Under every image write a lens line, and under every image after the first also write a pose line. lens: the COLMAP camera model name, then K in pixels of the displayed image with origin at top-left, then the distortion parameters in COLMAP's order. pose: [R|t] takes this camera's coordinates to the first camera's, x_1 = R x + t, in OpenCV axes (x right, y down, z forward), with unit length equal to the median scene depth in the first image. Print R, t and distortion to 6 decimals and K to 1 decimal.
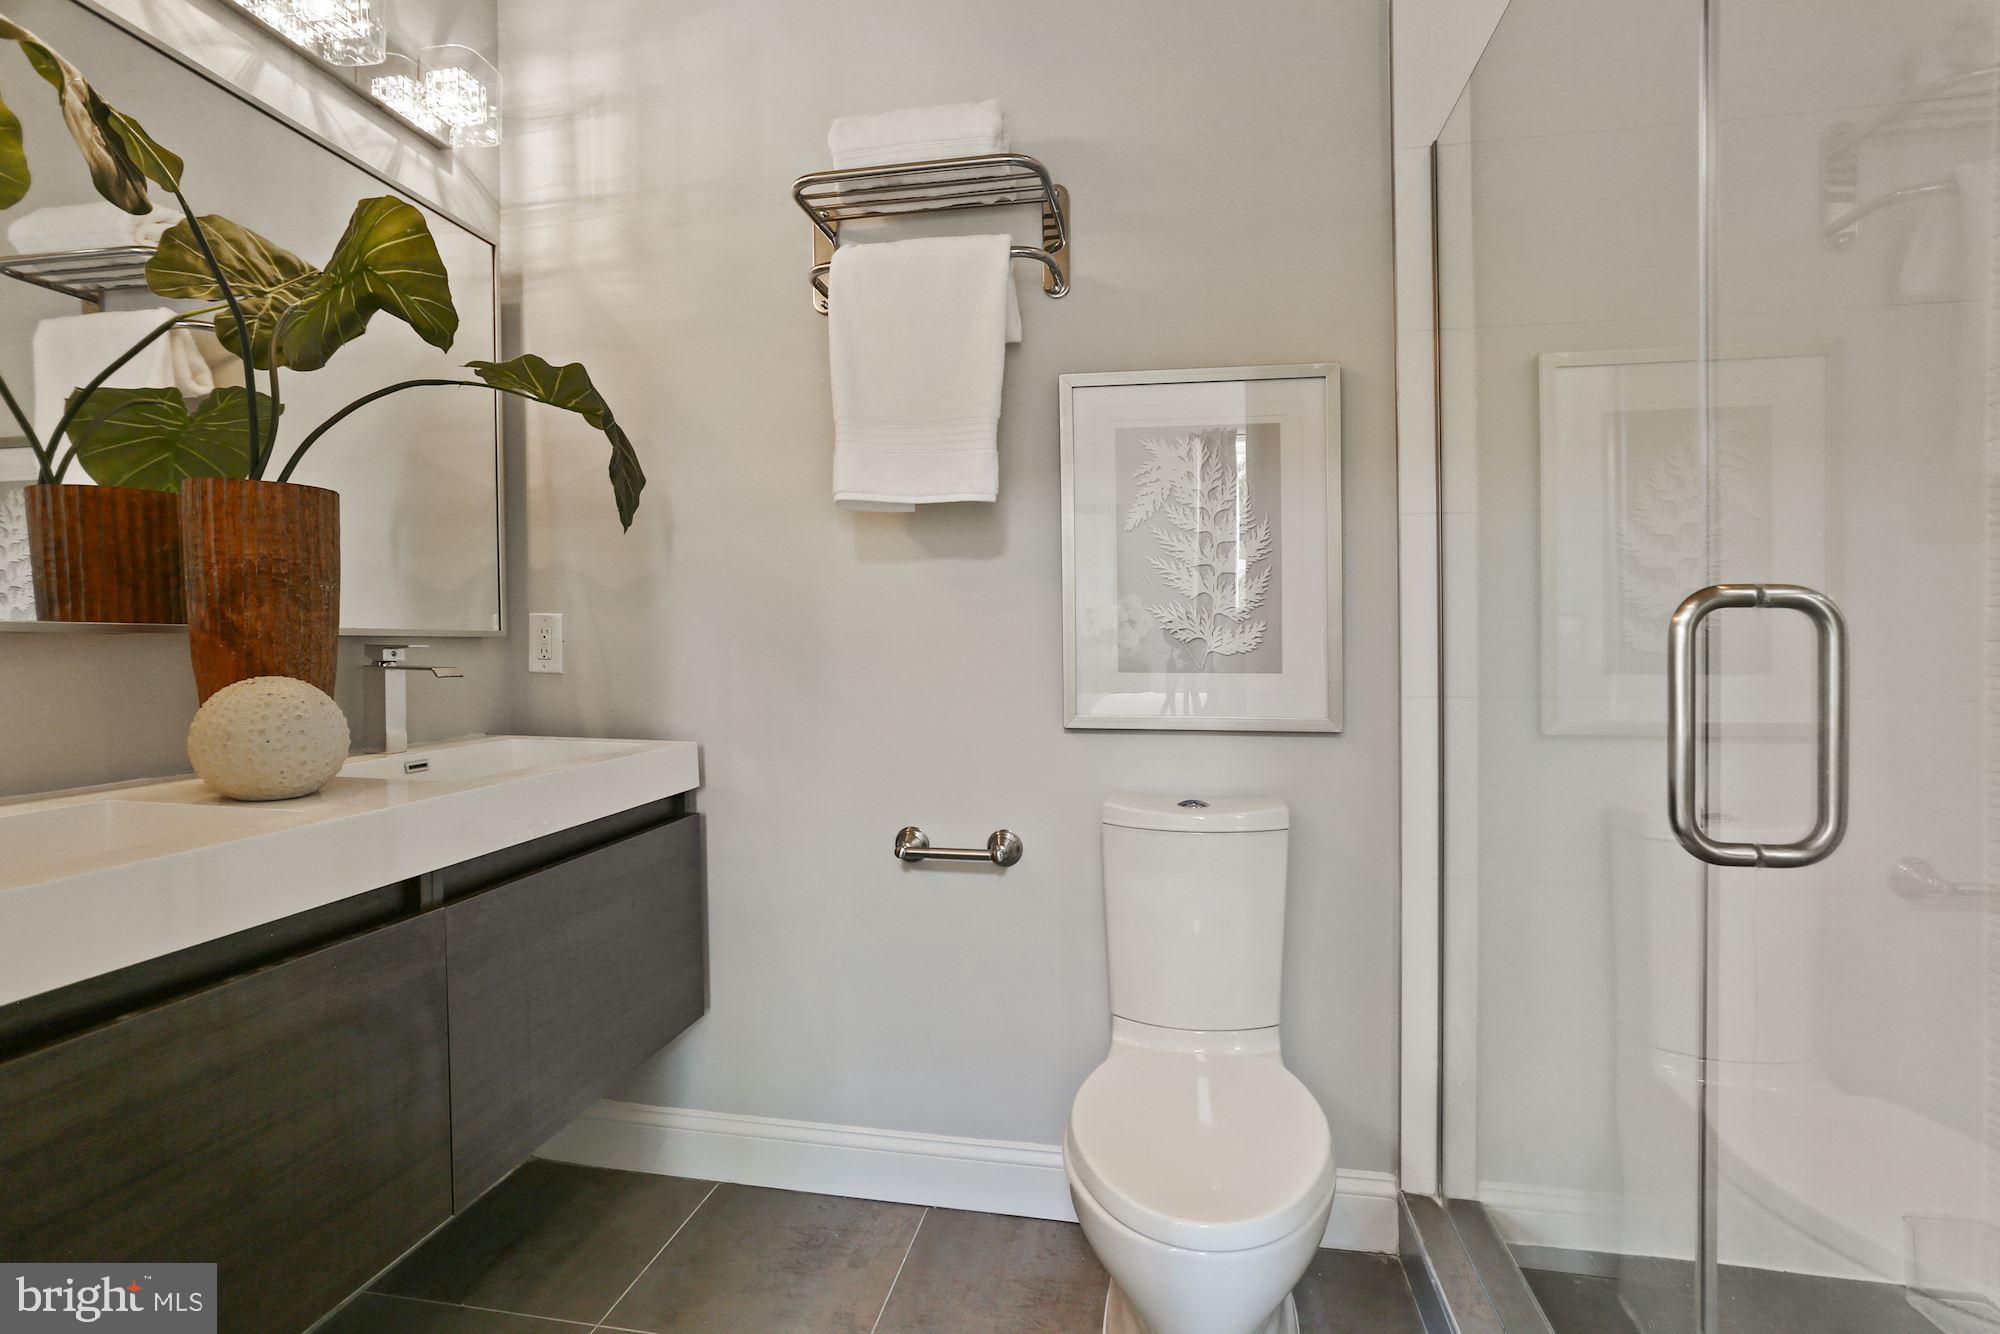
lens RADIAL K [[977.9, 0, 998.6], [0, 977.9, 664.7], [0, 0, 1]] dist [-0.063221, 0.033900]
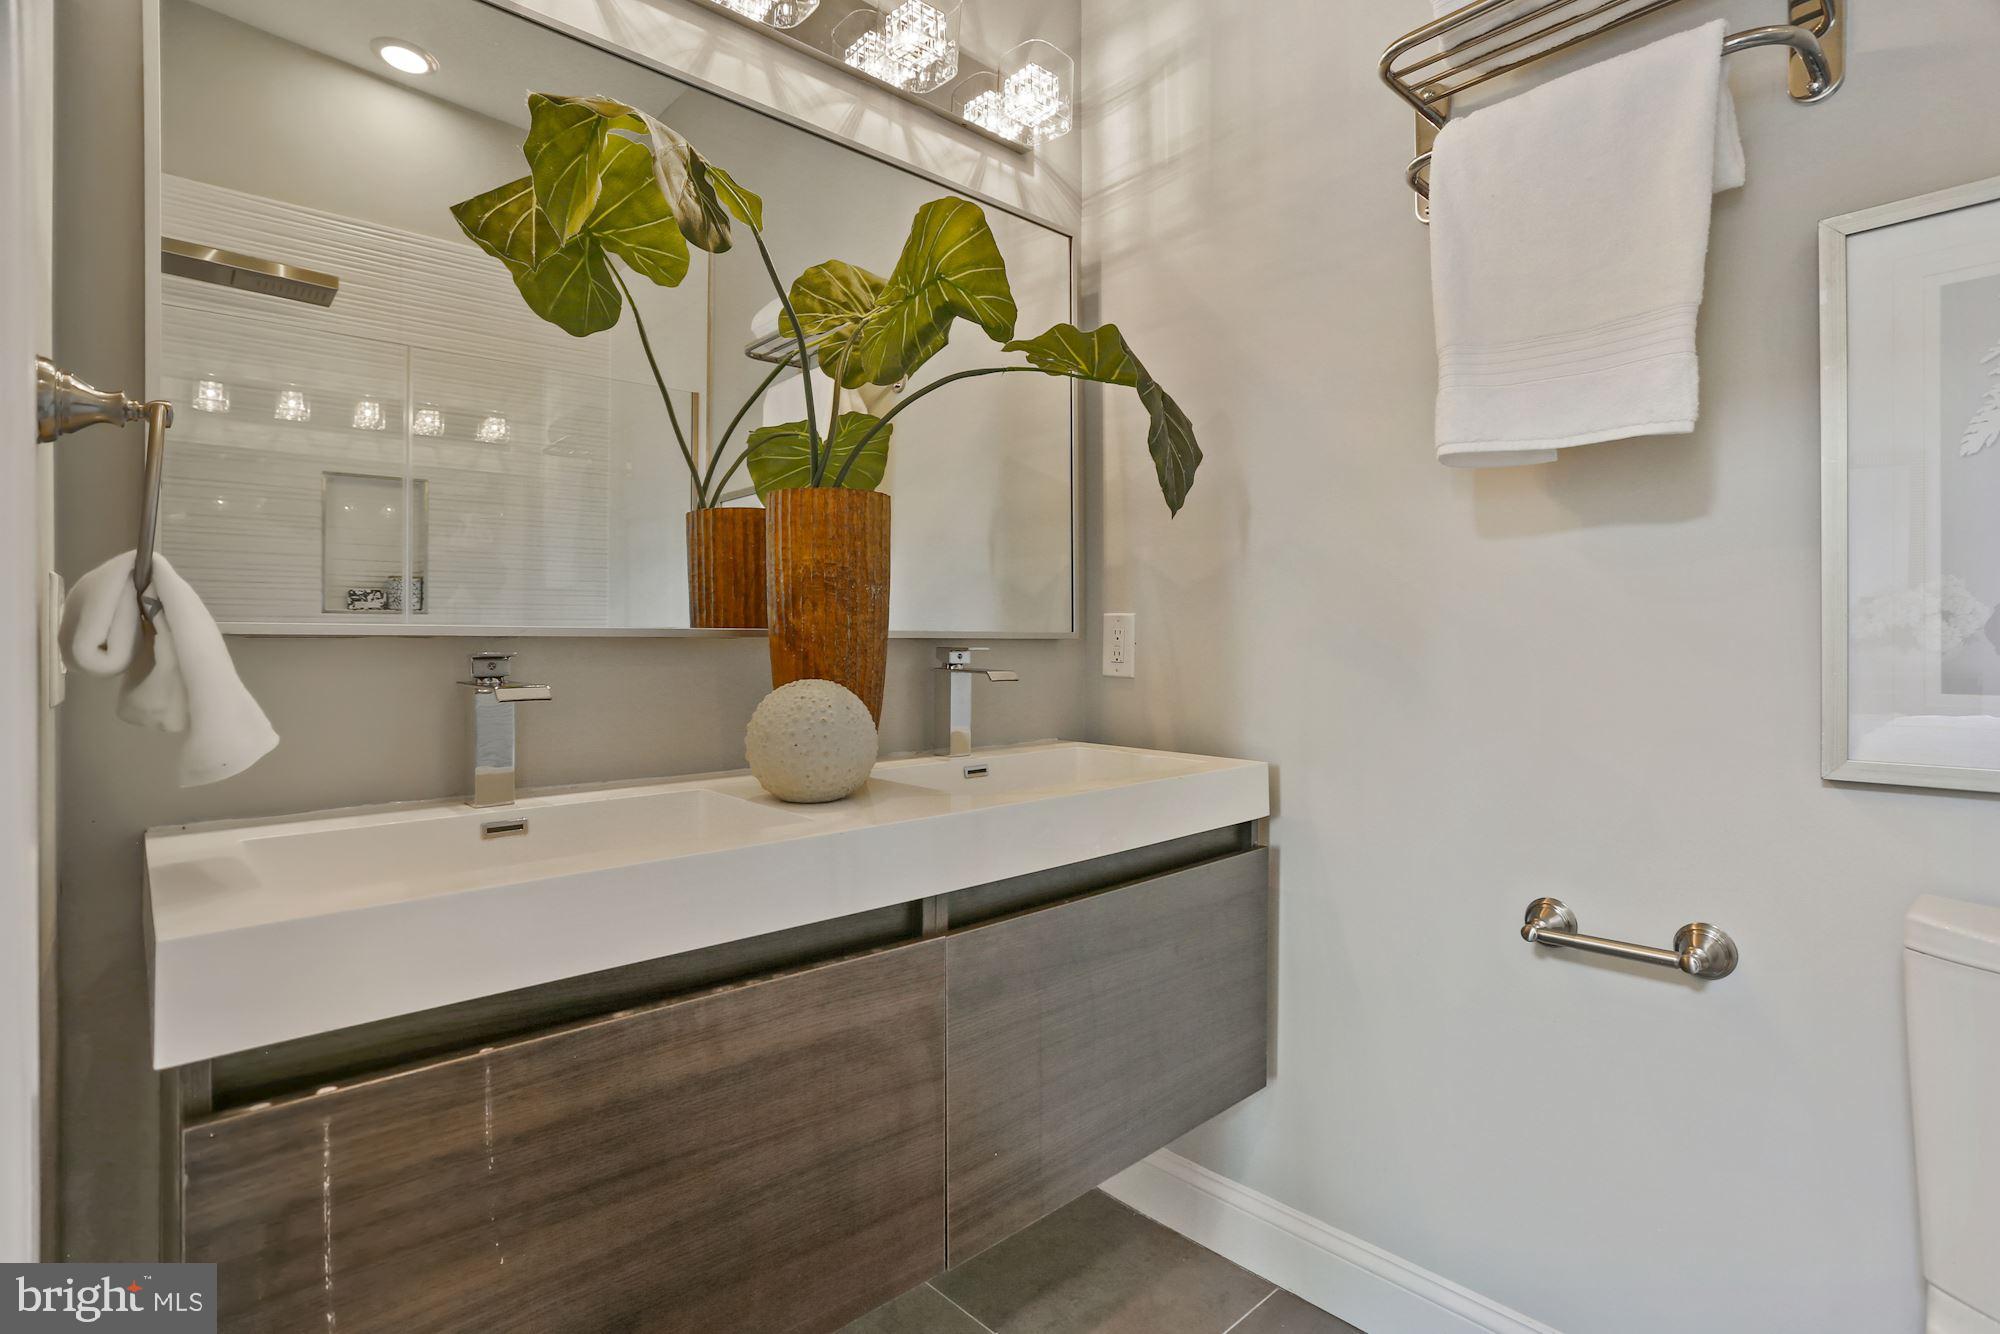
lens RADIAL K [[977.9, 0, 998.6], [0, 977.9, 664.7], [0, 0, 1]] dist [-0.063221, 0.033900]
pose [[0.798727, 0.009038, -0.601626, 0.011207], [-0.009742, 0.999950, 0.002088, -0.004956], [0.601615, 0.004193, 0.798775, 0.200113]]
